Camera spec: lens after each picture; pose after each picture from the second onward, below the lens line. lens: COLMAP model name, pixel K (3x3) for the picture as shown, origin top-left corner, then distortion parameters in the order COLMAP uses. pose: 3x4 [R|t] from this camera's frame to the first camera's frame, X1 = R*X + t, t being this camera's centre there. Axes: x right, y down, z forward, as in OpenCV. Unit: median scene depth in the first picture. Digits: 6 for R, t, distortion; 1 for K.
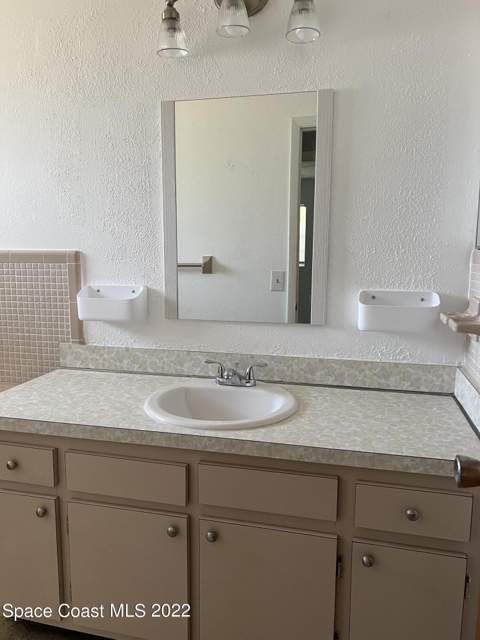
lens RADIAL K [[471.4, 0, 240.0], [0, 471.4, 320.0], [0, 0, 1]] dist [0.001207, -0.007005]
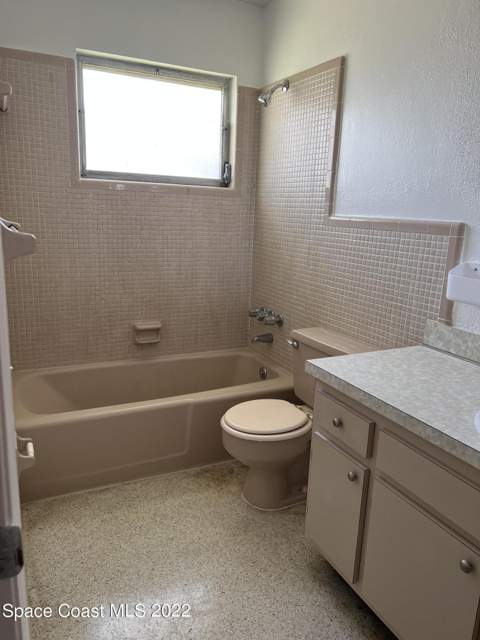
lens RADIAL K [[471.4, 0, 240.0], [0, 471.4, 320.0], [0, 0, 1]] dist [0.001207, -0.007005]
pose [[0.635744, 0.195261, -0.746795, 0.095139], [-0.143179, 0.980517, 0.134484, -0.024741], [0.758505, 0.021428, 0.651315, 0.093343]]
